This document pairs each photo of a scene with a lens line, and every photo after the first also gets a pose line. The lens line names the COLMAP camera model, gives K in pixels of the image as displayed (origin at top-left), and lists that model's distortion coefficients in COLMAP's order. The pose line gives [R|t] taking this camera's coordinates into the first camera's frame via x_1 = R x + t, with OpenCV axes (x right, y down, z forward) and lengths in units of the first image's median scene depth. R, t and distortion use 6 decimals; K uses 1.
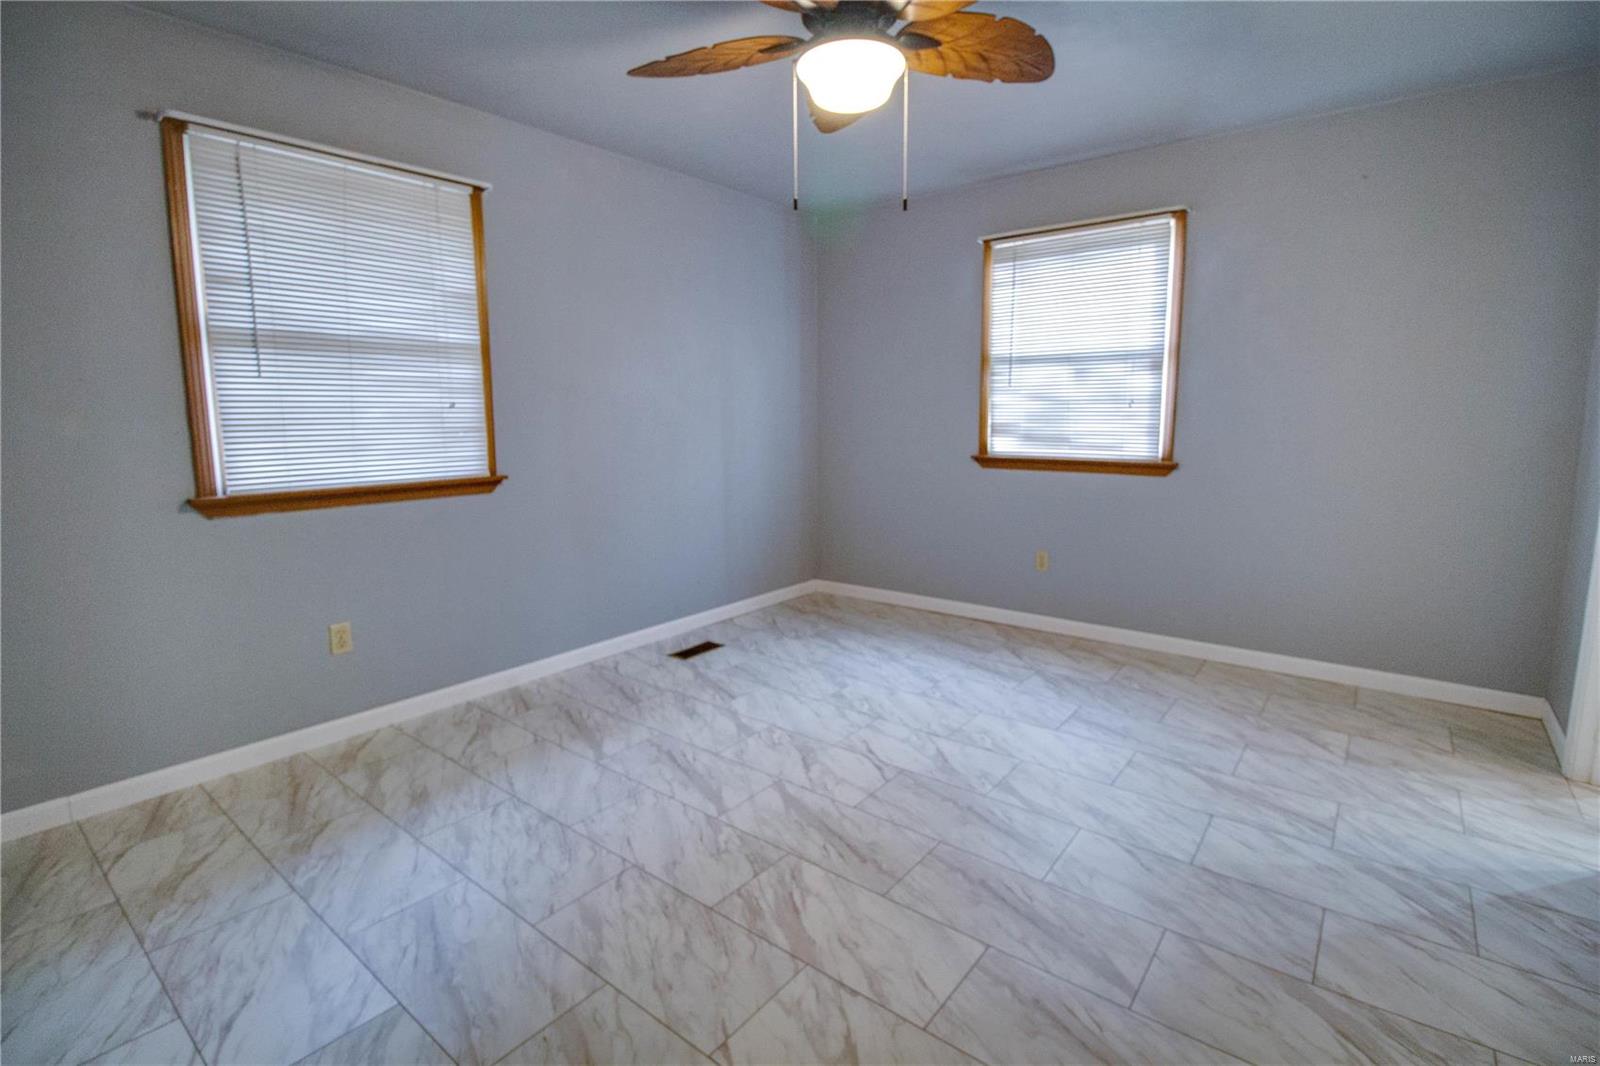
lens RADIAL K [[740.3, 0, 803.3], [0, 740.3, 519.2], [0, 0, 1]] dist [0.000886, -0.014560]
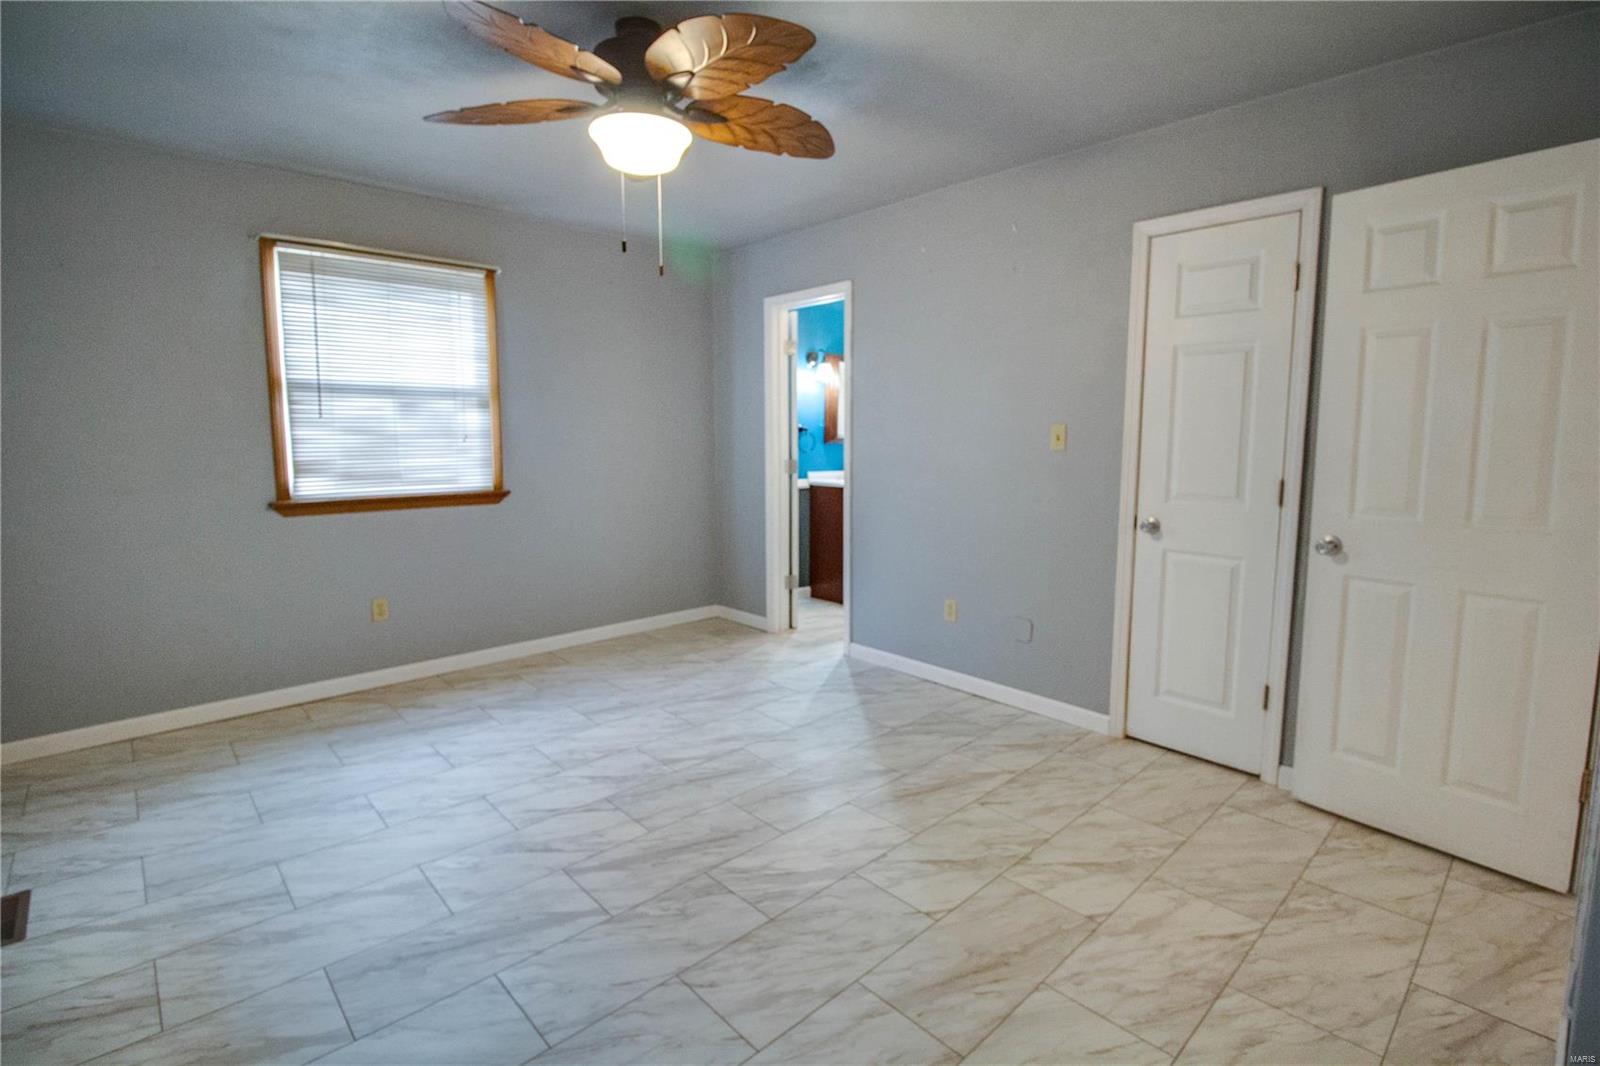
lens RADIAL K [[756.6, 0, 821.9], [0, 756.6, 522.3], [0, 0, 1]] dist [0.001679, -0.015026]
pose [[0.131810, -0.110456, 0.985102, -0.627749], [0.142662, 0.985541, 0.091416, -0.070074], [-0.980955, 0.128487, 0.145662, 0.389736]]
